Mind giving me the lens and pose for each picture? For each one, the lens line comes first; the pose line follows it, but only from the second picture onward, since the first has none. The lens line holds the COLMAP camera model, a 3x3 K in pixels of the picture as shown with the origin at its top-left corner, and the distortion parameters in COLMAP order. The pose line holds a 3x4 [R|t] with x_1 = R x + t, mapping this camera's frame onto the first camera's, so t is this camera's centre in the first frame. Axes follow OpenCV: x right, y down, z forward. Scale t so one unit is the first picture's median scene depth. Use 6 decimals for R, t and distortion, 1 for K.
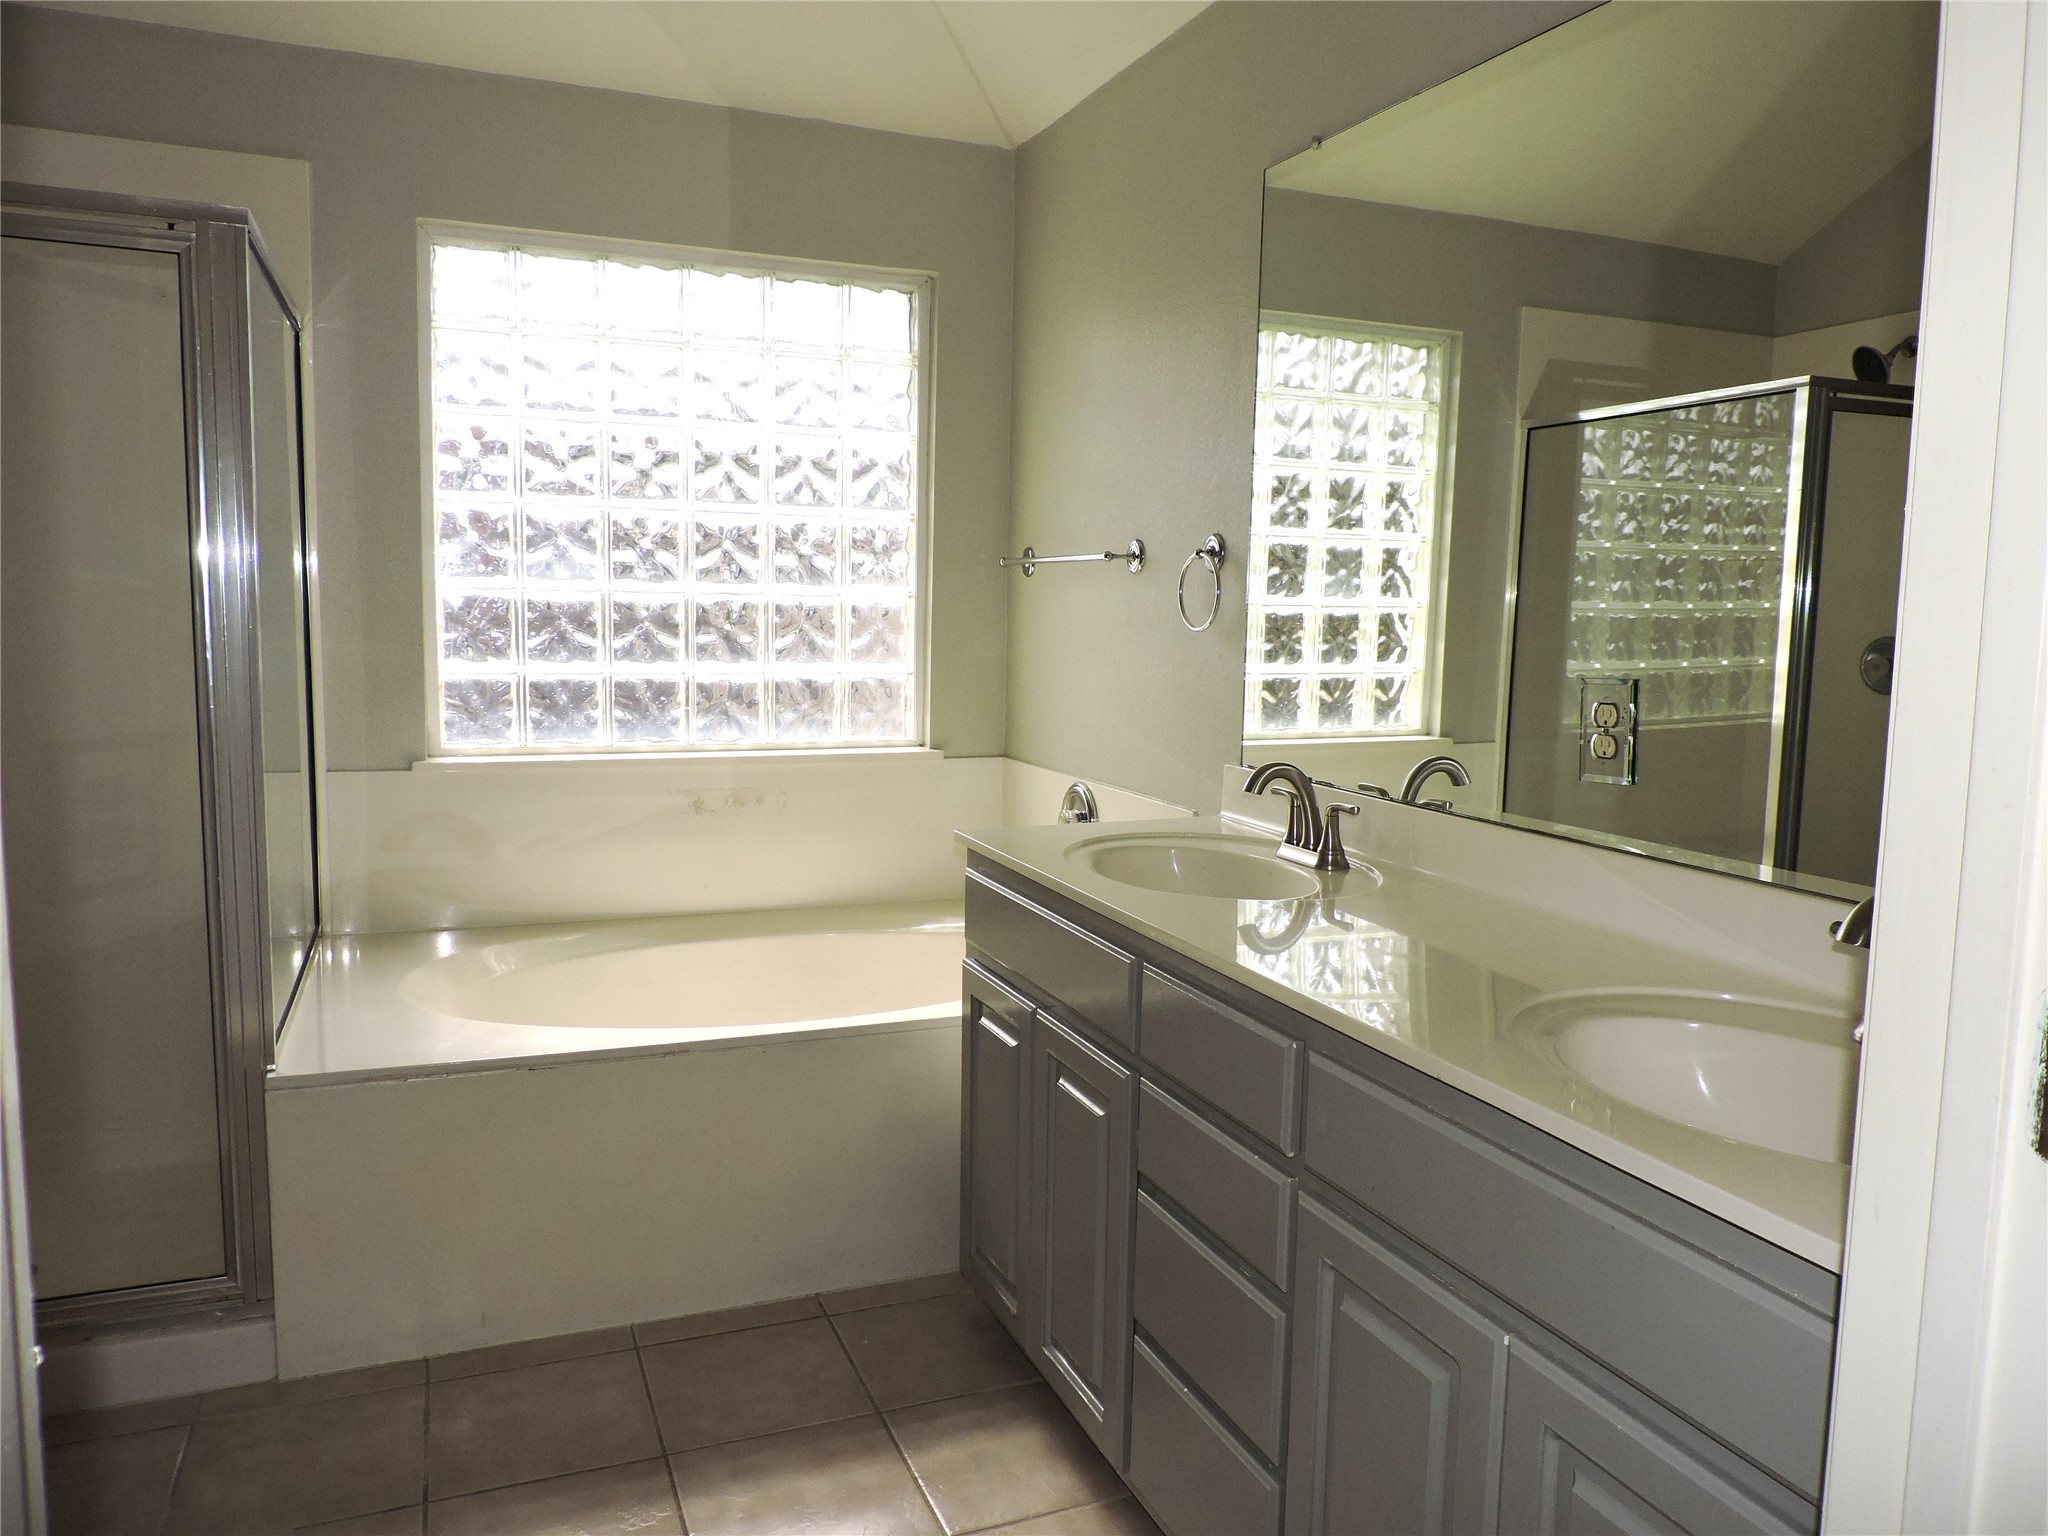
lens RADIAL K [[1474.6, 0, 1019.5], [0, 1474.6, 767.4], [0, 0, 1]] dist [-0.007985, -0.003680]
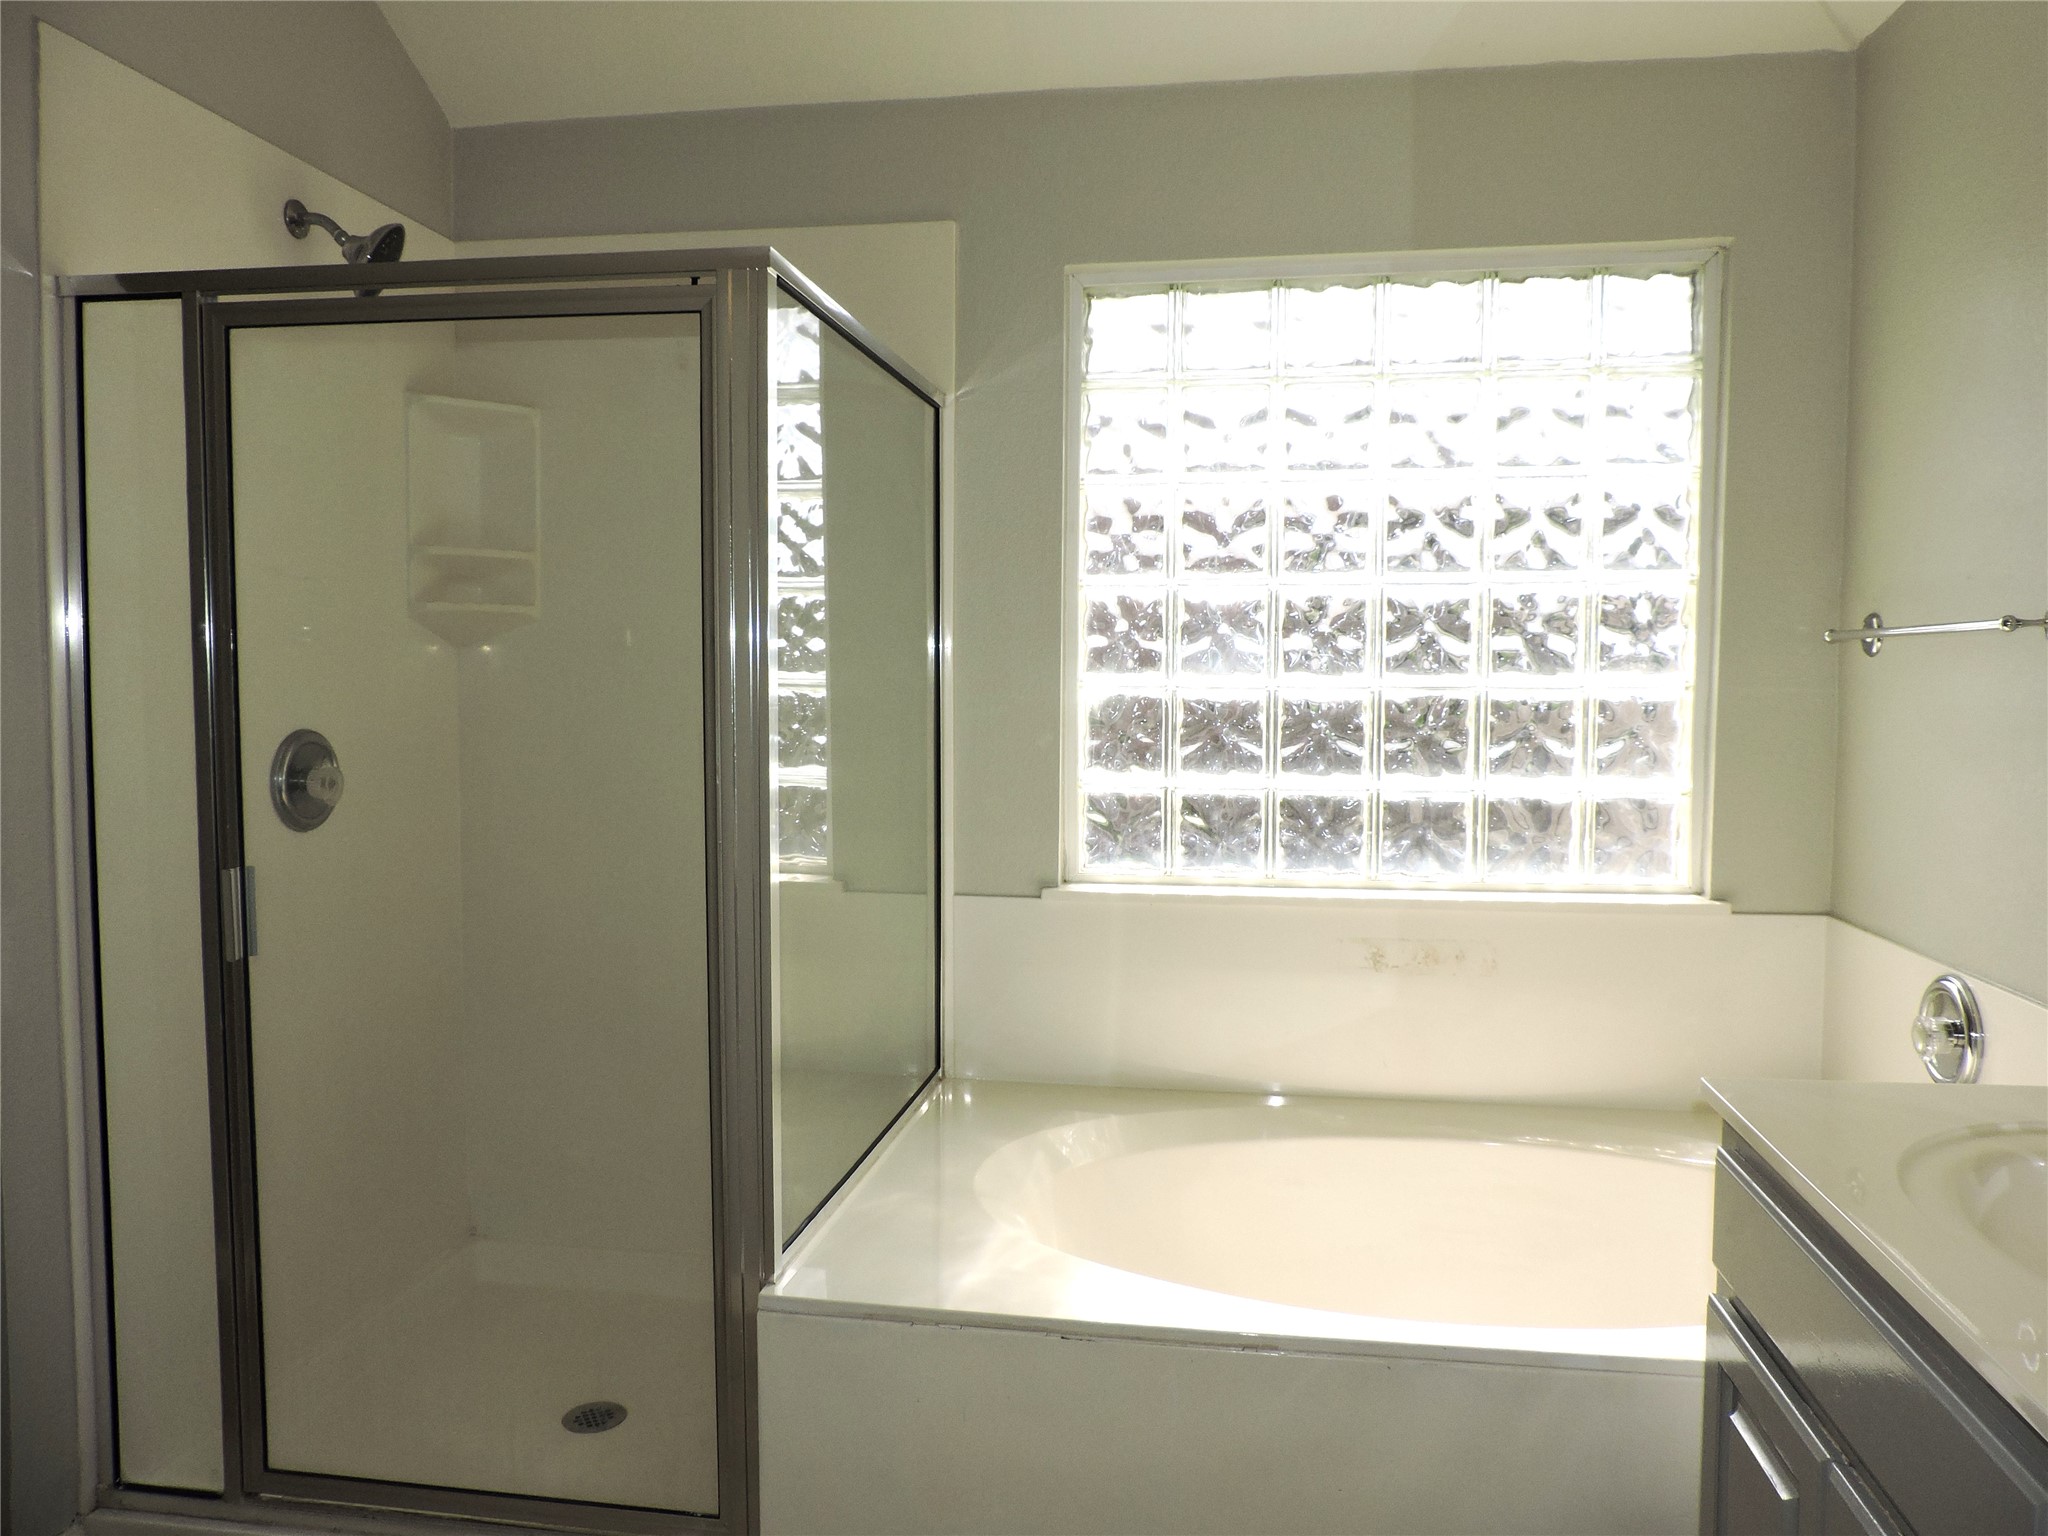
lens RADIAL K [[1474.6, 0, 1041.2], [0, 1474.6, 759.3], [0, 0, 1]] dist [-0.007985, -0.003680]
pose [[0.857233, 0.012948, -0.514766, 0.028310], [-0.039927, 0.998345, -0.041378, -0.040069], [0.513379, 0.056024, 0.856331, 0.232591]]
